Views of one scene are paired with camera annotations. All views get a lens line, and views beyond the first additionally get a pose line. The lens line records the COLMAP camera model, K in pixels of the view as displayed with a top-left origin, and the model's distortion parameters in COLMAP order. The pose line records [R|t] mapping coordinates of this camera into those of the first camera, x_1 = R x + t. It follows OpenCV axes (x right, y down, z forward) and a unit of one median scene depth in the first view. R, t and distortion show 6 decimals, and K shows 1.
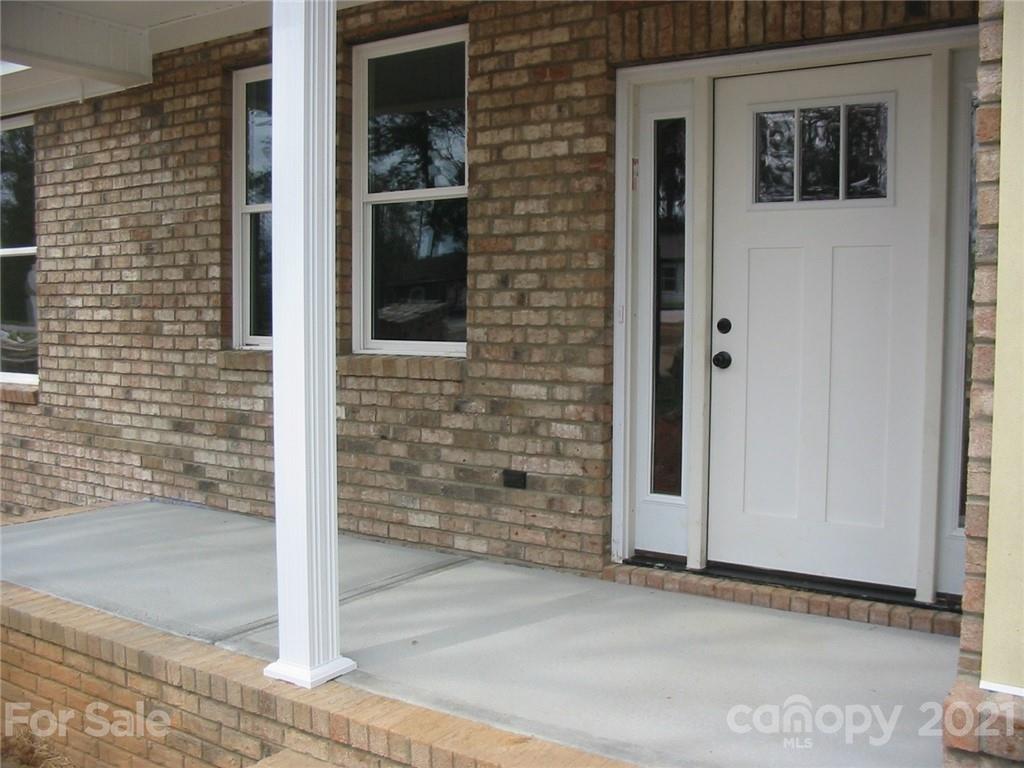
lens RADIAL K [[1031.3, 0, 510.0], [0, 1031.3, 382.9], [0, 0, 1]] dist [-0.091447, 0.000000]
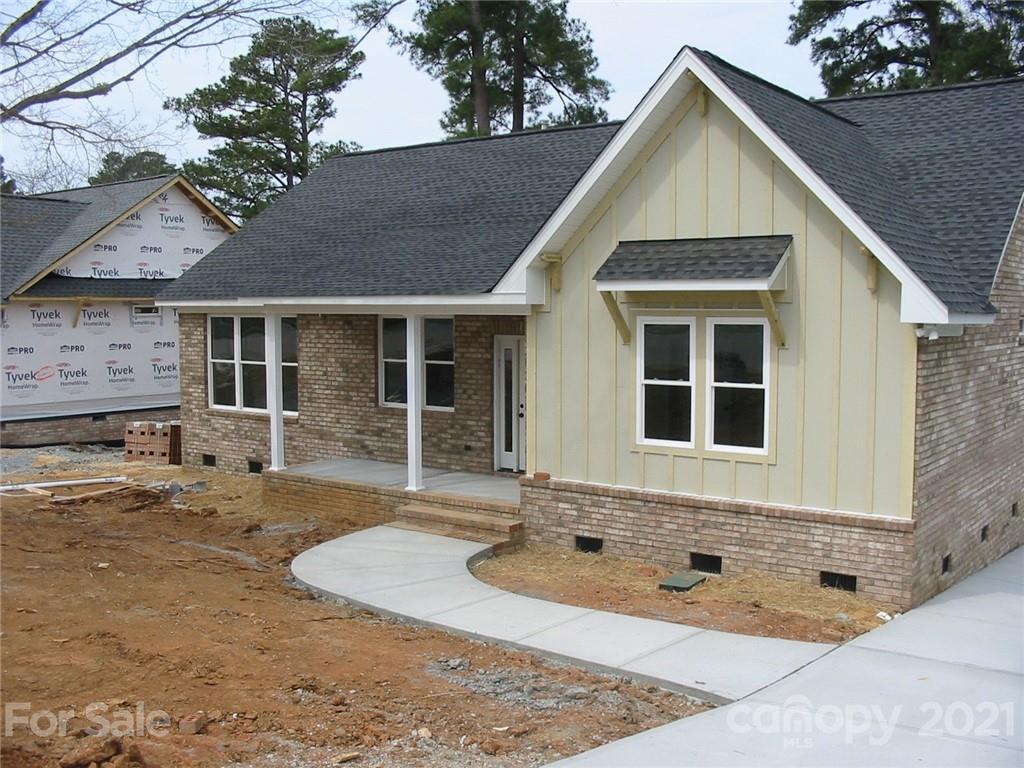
lens RADIAL K [[1031.3, 0, 513.6], [0, 1031.3, 384.1], [0, 0, 1]] dist [-0.091447, 0.000000]
pose [[0.999652, -0.003215, -0.026176, 0.203713], [0.003396, 0.999971, 0.006839, -0.118391], [0.026153, -0.006925, 0.999634, -2.011267]]
